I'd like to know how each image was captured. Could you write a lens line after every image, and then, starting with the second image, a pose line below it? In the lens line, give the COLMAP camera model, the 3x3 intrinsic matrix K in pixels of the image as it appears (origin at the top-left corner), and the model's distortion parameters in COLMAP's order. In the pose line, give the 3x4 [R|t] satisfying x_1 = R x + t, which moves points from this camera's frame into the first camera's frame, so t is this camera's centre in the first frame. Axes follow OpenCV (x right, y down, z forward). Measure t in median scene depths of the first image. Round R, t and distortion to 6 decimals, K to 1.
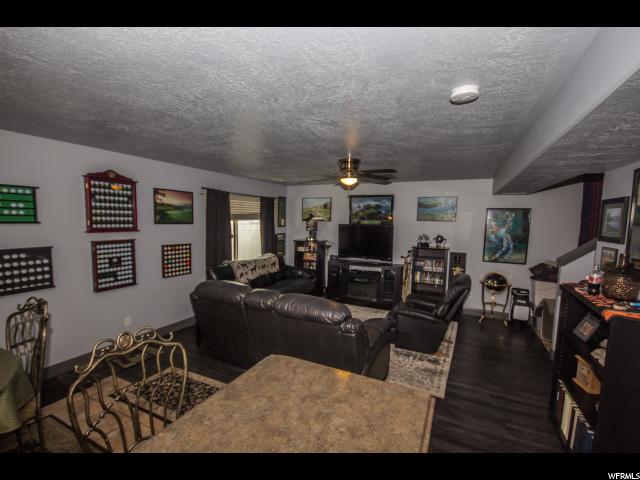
lens RADIAL K [[295.7, 0, 315.5], [0, 295.7, 247.2], [0, 0, 1]] dist [0.001873, -0.001773]
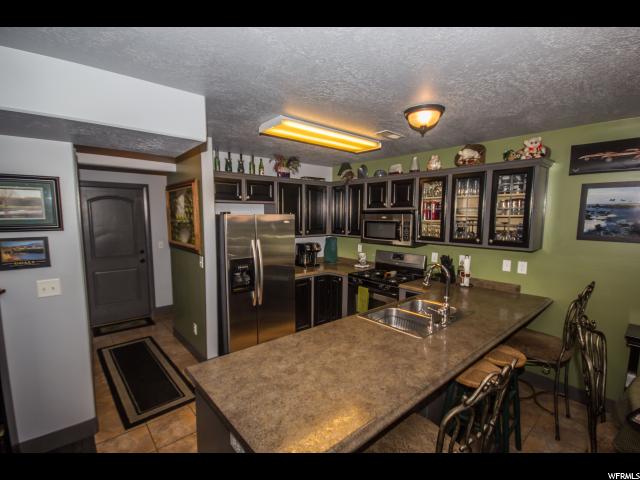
lens RADIAL K [[295.7, 0, 322.8], [0, 295.7, 245.0], [0, 0, 1]] dist [0.001873, -0.001773]
pose [[-0.927368, -0.063092, 0.368792, -0.178111], [0.013136, 0.979582, 0.200615, -0.061530], [-0.373919, 0.190888, -0.907605, 0.674142]]
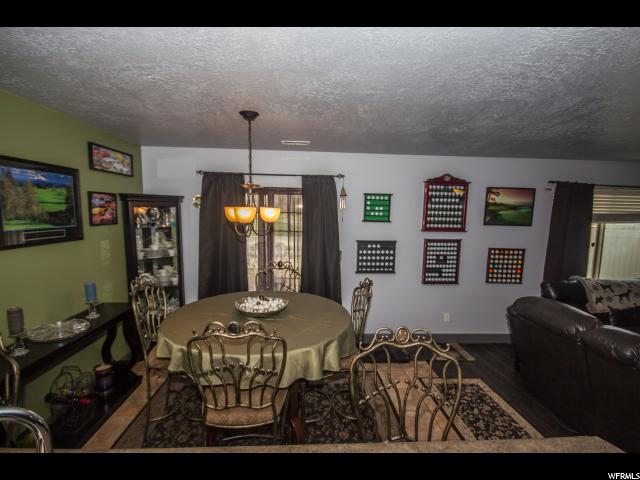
lens RADIAL K [[295.7, 0, 319.3], [0, 295.7, 247.4], [0, 0, 1]] dist [0.001873, -0.001773]
pose [[0.493752, 0.088028, -0.865136, 0.031251], [-0.092069, 0.994563, 0.048651, -0.005024], [0.864715, 0.055630, 0.499172, 0.080813]]
